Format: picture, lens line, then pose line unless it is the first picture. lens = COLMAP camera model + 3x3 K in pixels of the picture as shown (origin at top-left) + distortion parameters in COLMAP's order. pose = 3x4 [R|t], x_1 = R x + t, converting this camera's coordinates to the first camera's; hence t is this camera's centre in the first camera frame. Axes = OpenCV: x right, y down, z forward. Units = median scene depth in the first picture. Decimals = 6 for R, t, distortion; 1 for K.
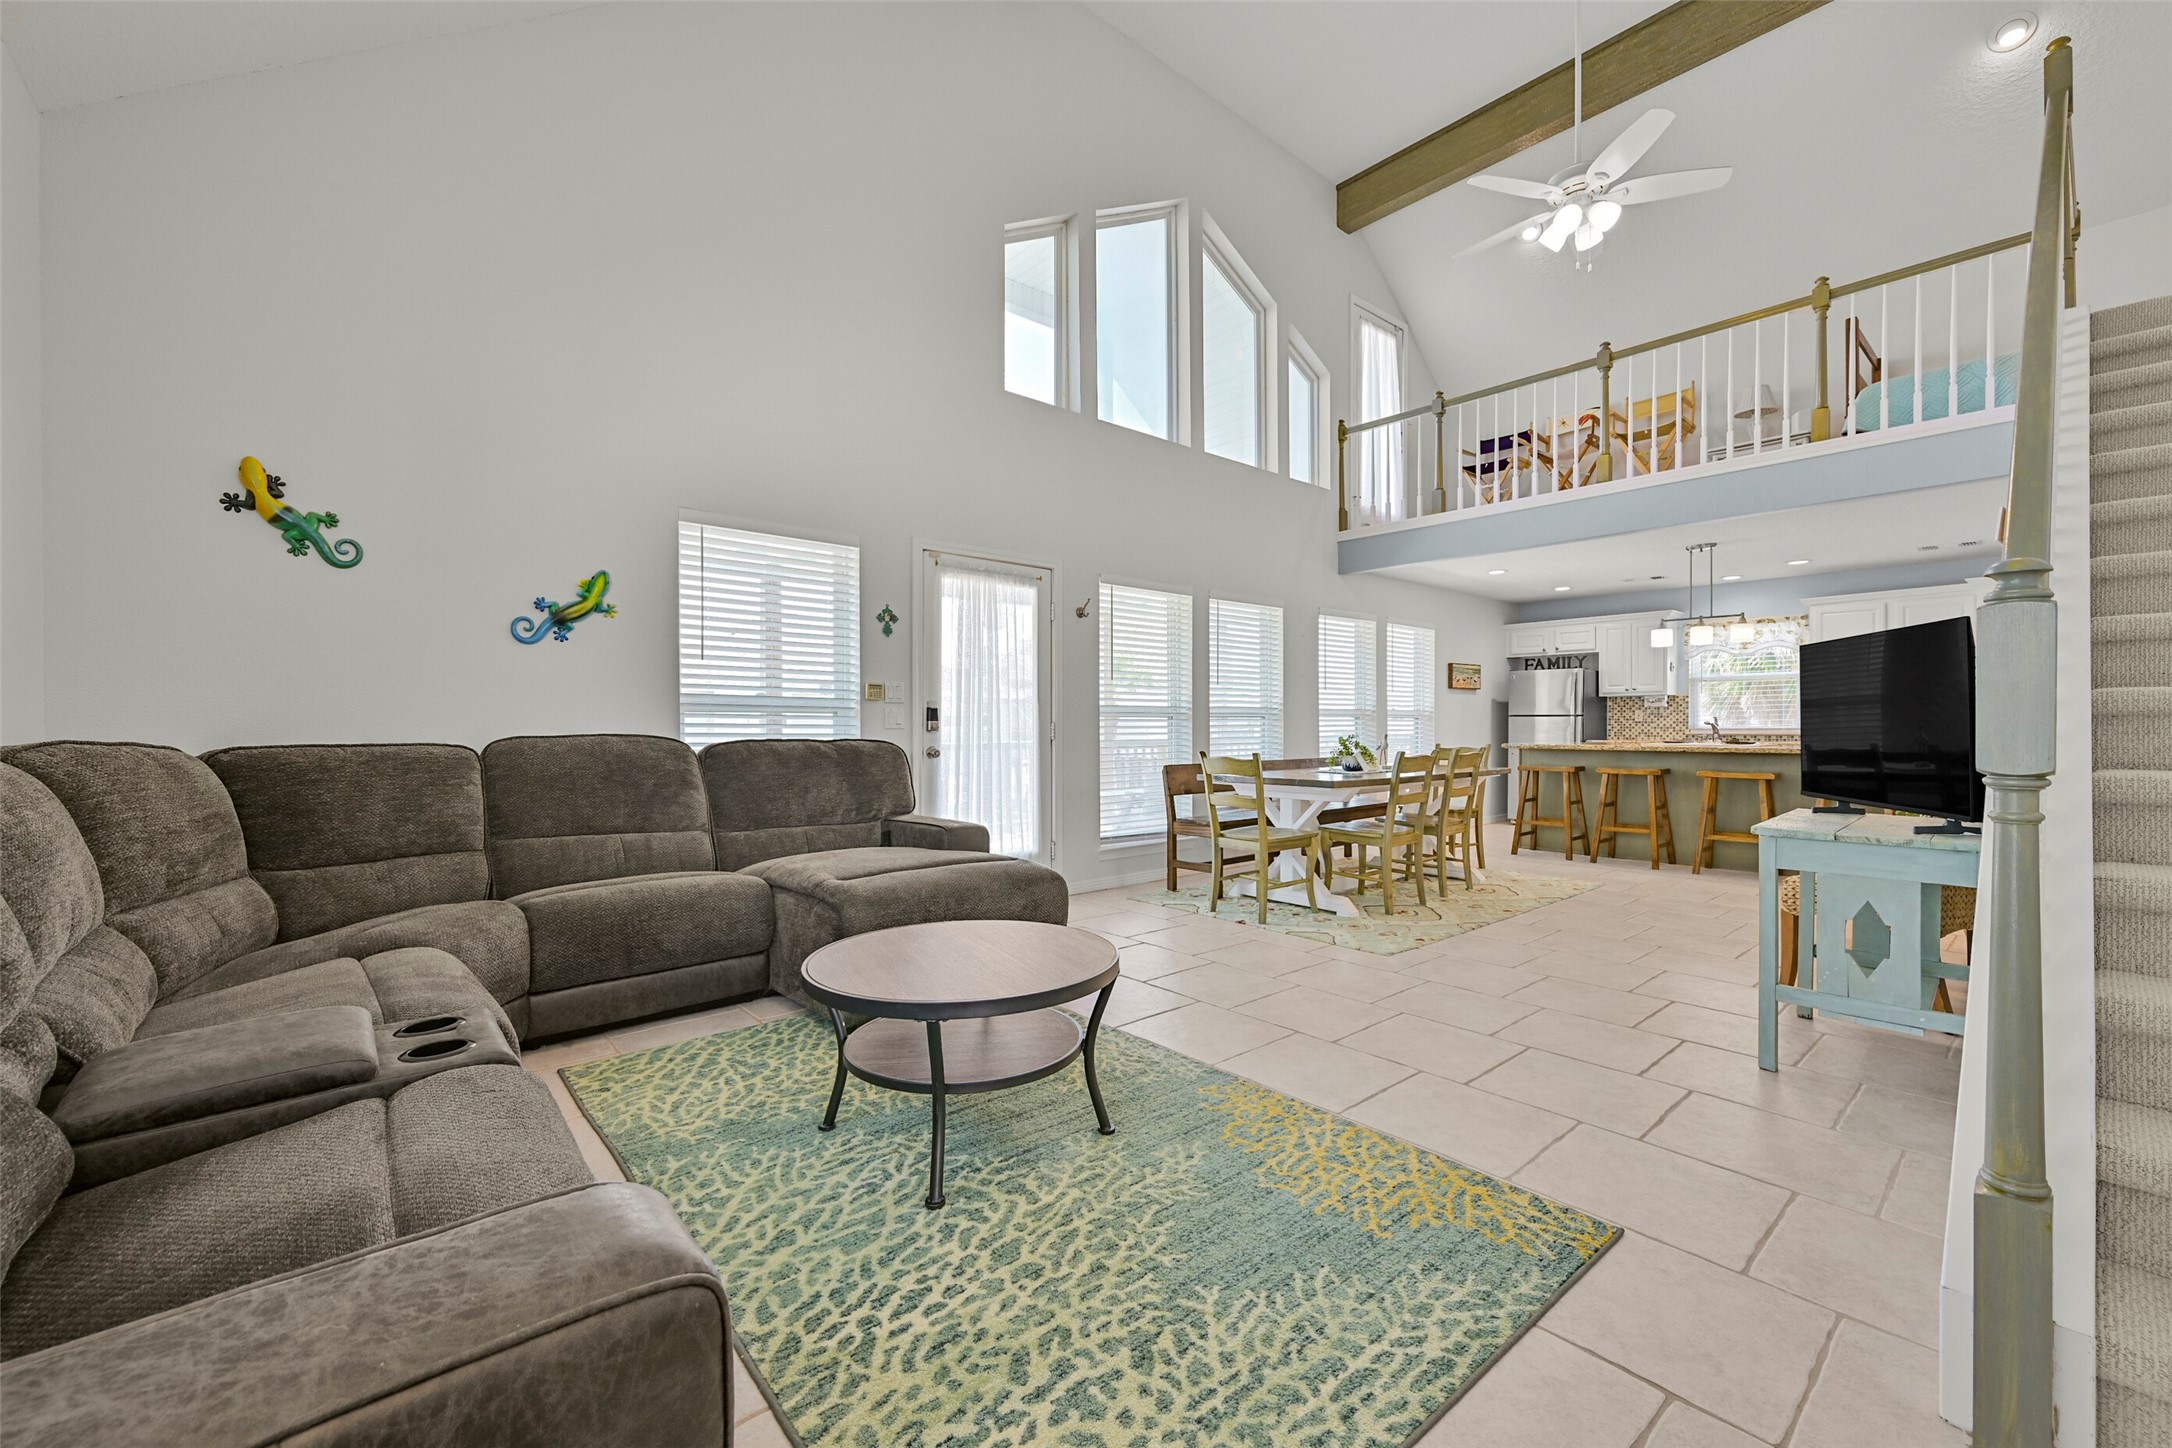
lens RADIAL K [[870.8, 0, 1092.4], [0, 870.8, 731.9], [0, 0, 1]] dist [-0.002048, 0.000064]
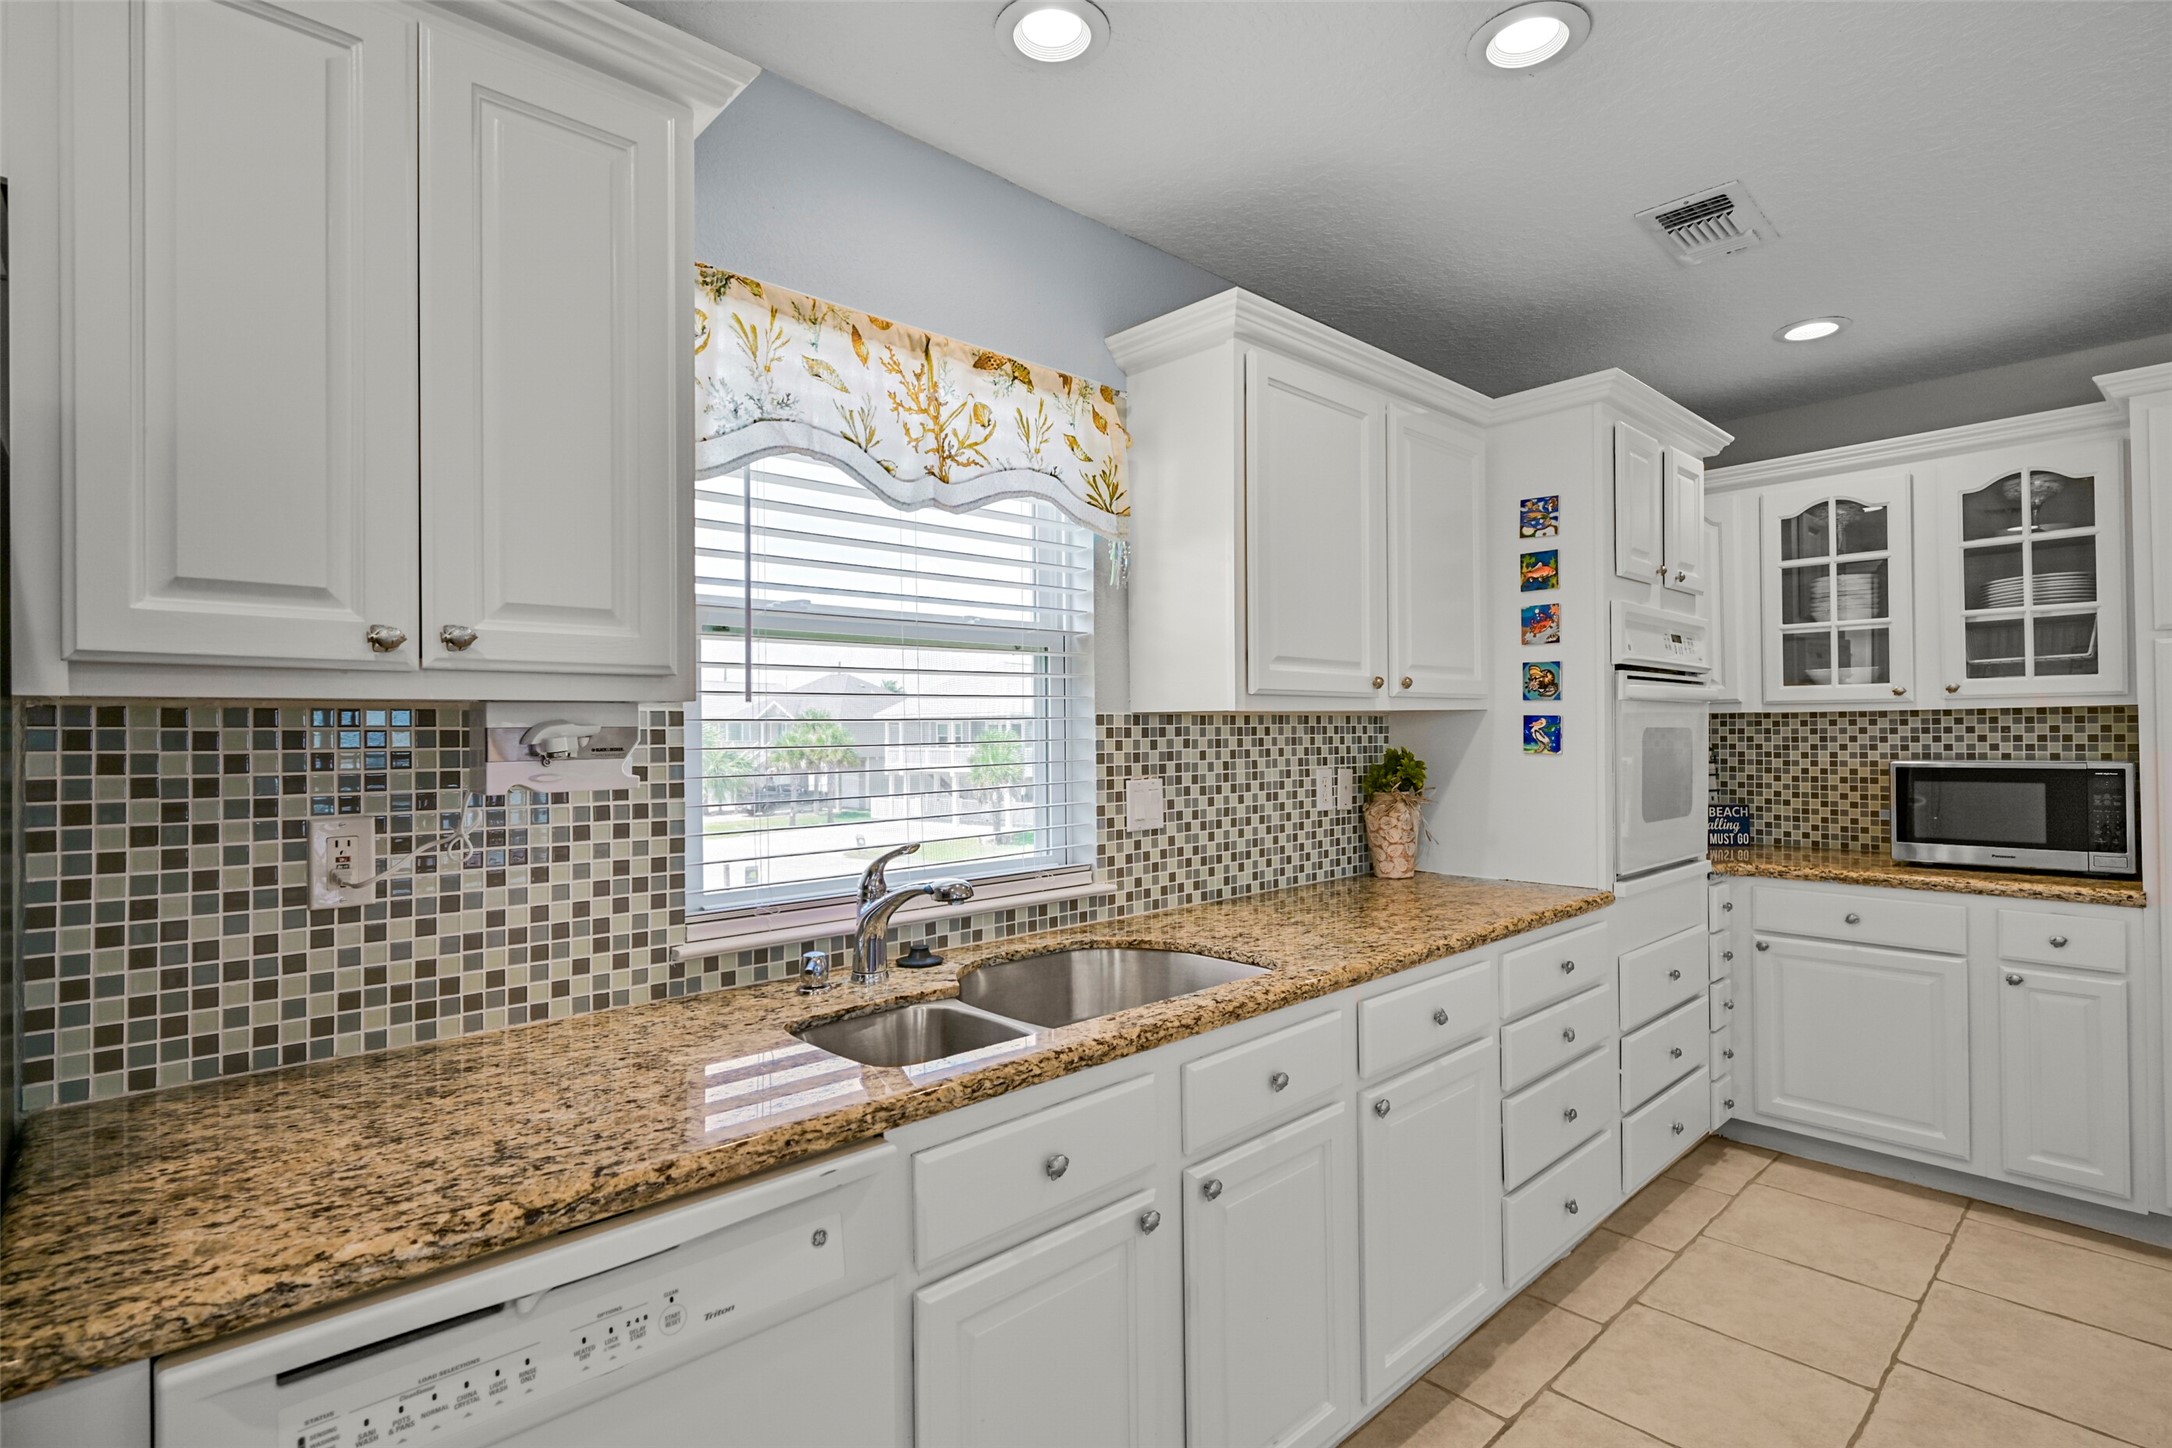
lens RADIAL K [[1011.8, 0, 1069.1], [0, 1011.8, 729.4], [0, 0, 1]] dist [0.002054, -0.000497]
pose [[-0.027720, 0.006430, 0.999595, 0.614300], [0.017916, 0.999822, -0.005934, -0.044365], [-0.999455, 0.017745, -0.027831, 1.151323]]
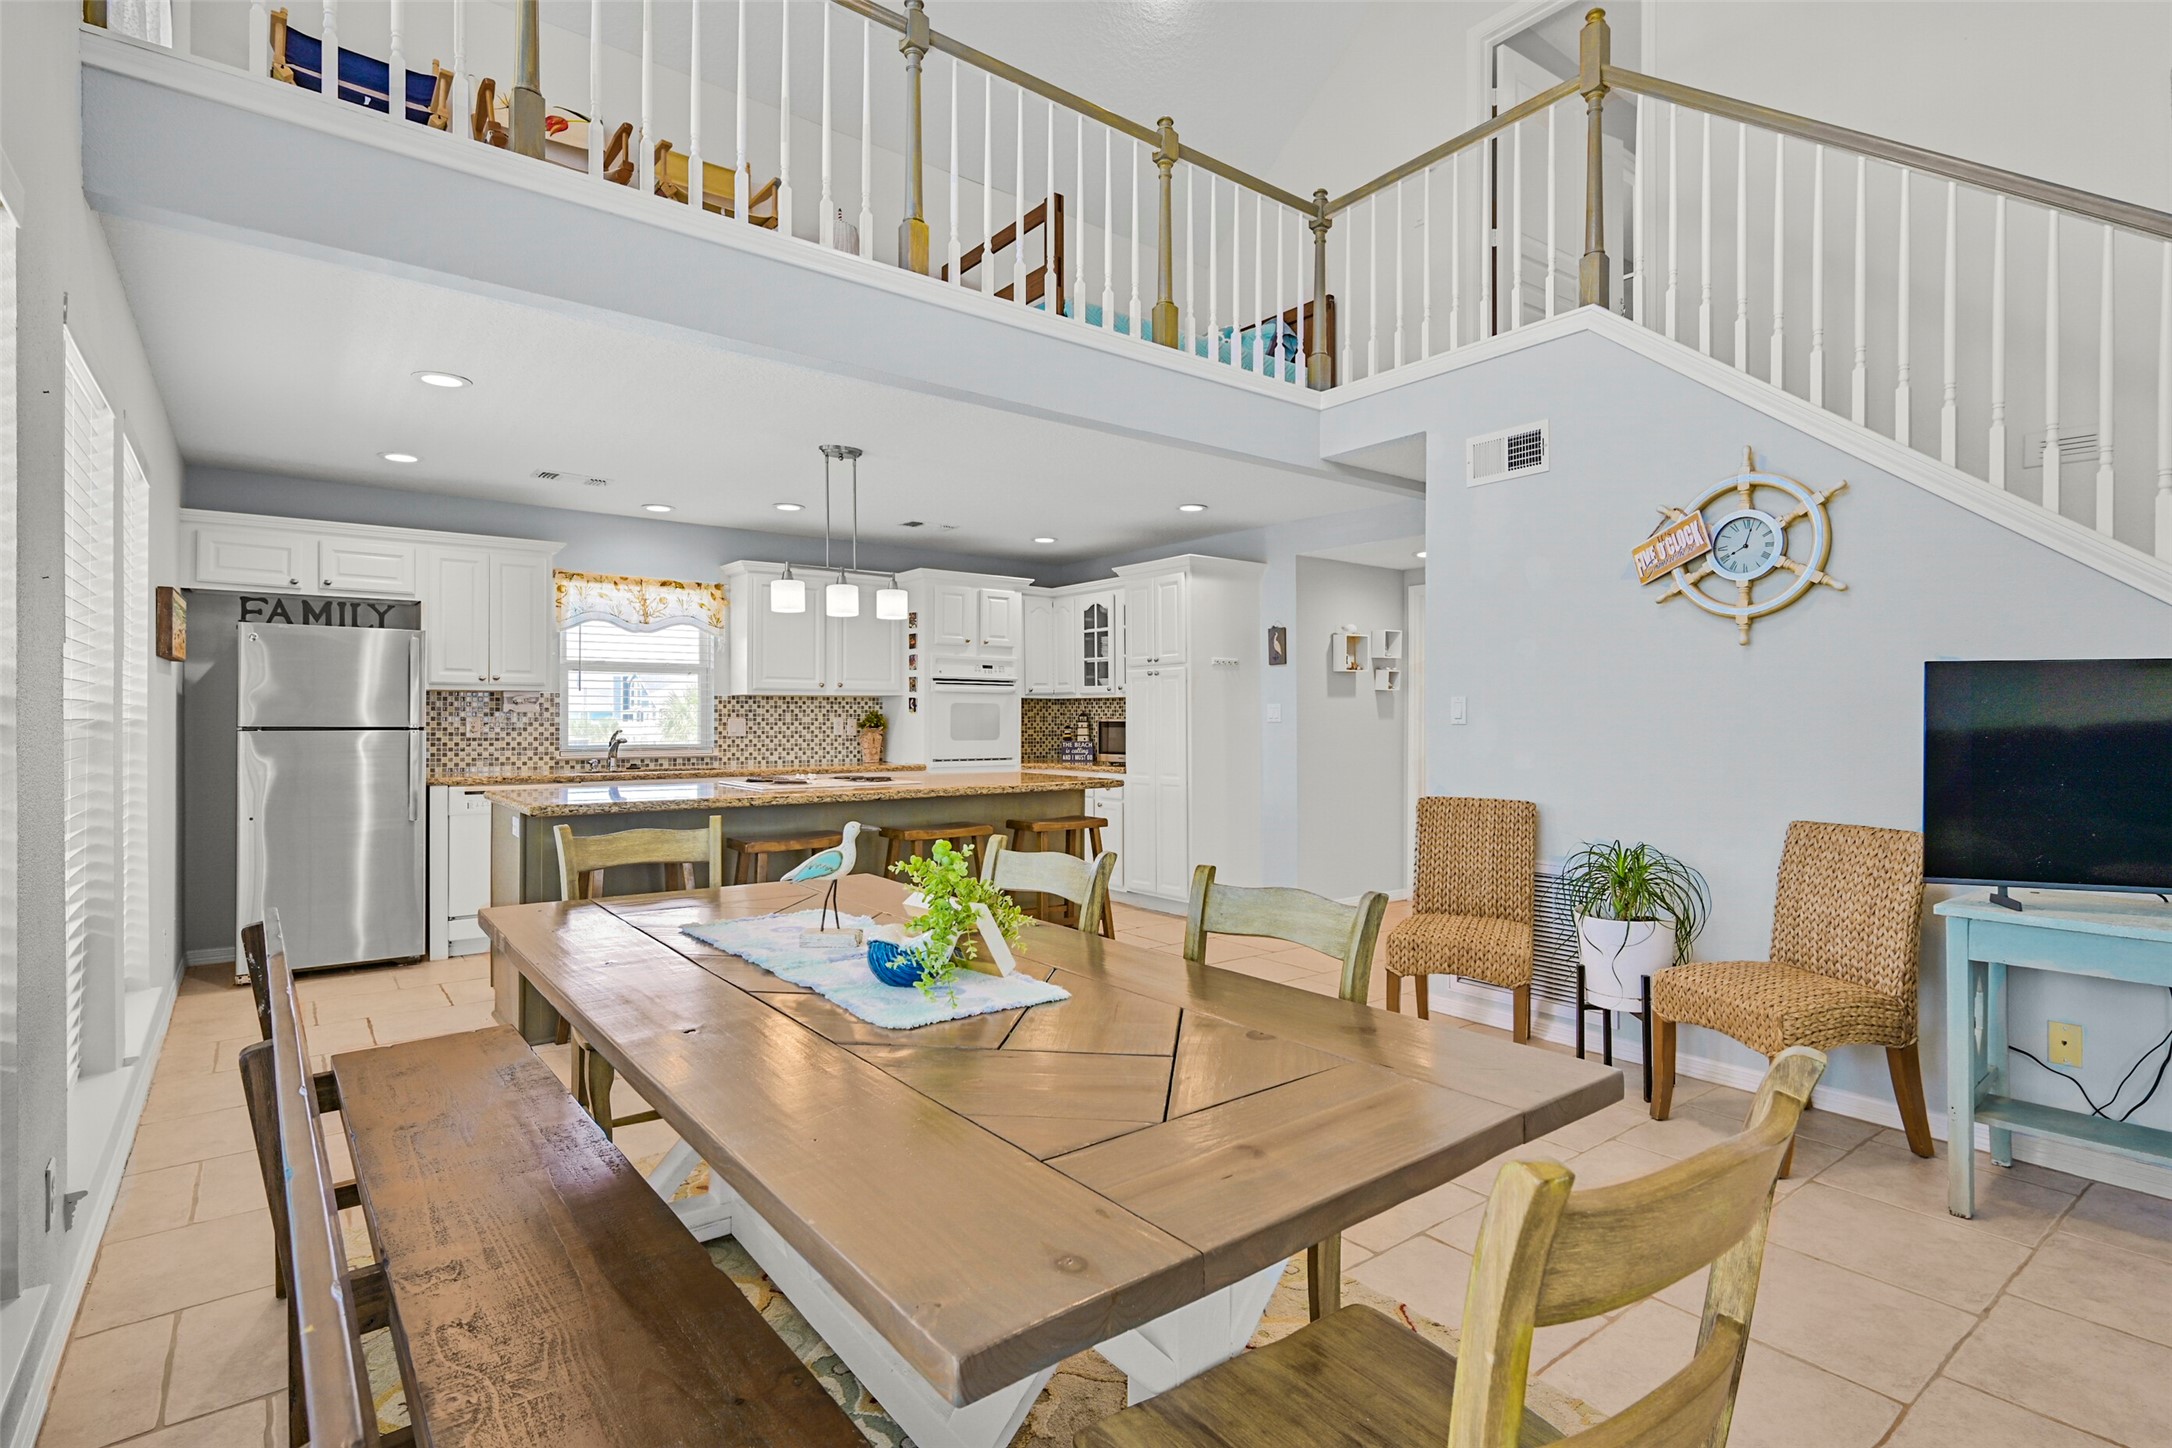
lens RADIAL K [[1067.3, 0, 1092.0], [0, 1067.3, 717.7], [0, 0, 1]] dist [0.000694, 0.001205]
pose [[0.055069, 0.001783, 0.998481, -0.017798], [0.005420, 0.999983, -0.002084, -0.026767], [-0.998468, 0.005527, 0.055058, 0.740810]]
